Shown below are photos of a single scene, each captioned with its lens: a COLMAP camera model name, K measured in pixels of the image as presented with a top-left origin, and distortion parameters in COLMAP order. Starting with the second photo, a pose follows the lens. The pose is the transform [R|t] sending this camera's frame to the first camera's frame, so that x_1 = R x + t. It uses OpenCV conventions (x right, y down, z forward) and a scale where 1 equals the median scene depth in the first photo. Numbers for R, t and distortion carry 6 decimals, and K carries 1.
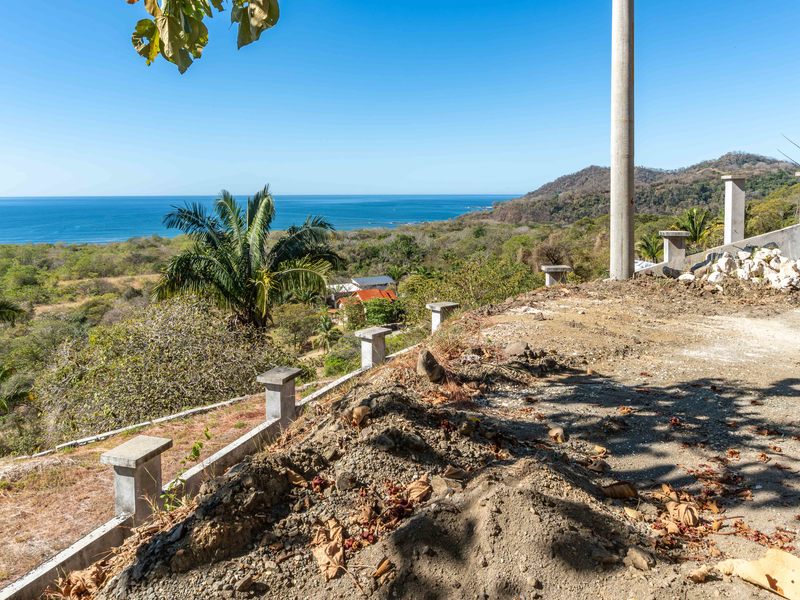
lens RADIAL K [[611.3, 0, 425.0], [0, 611.3, 228.2], [0, 0, 1]] dist [-0.007587, -0.009052]
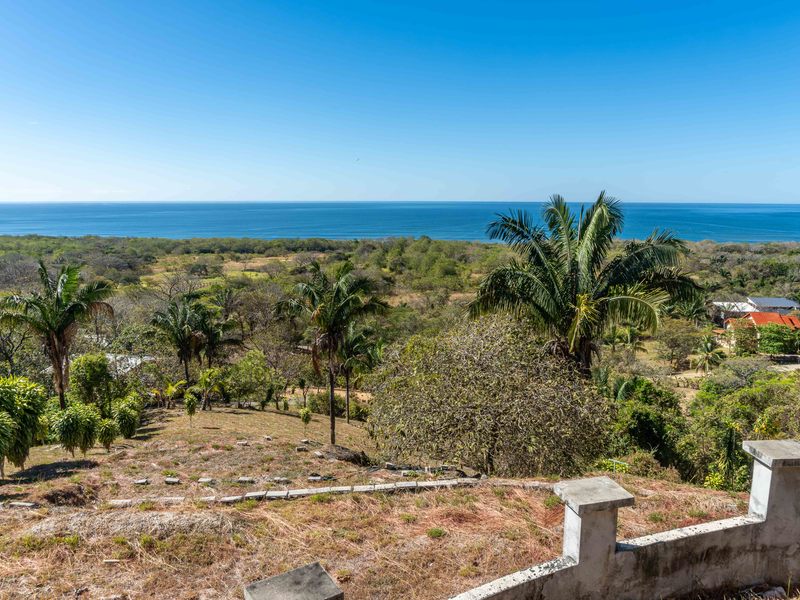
lens RADIAL K [[594.3, 0, 414.1], [0, 594.3, 309.0], [0, 0, 1]] dist [-0.036325, 0.013555]
pose [[0.798024, 0.114517, -0.591644, 0.017466], [-0.039379, 0.989589, 0.138427, -0.009525], [0.601337, -0.087170, 0.794226, 0.152059]]
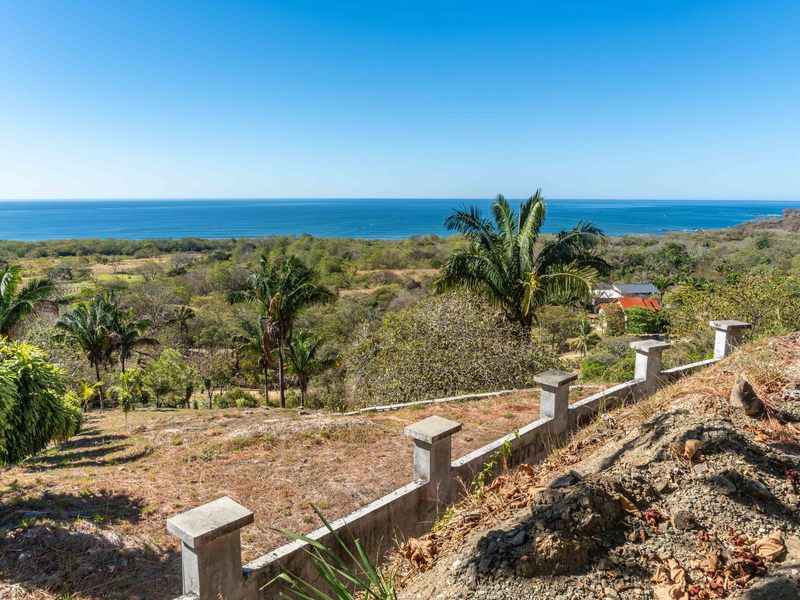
lens RADIAL K [[594.3, 0, 418.6], [0, 594.3, 297.4], [0, 0, 1]] dist [-0.036325, 0.013555]
pose [[0.904223, 0.076513, -0.420151, -0.007723], [-0.029807, 0.992727, 0.116636, -0.000843], [0.426019, -0.092942, 0.899927, 0.002702]]
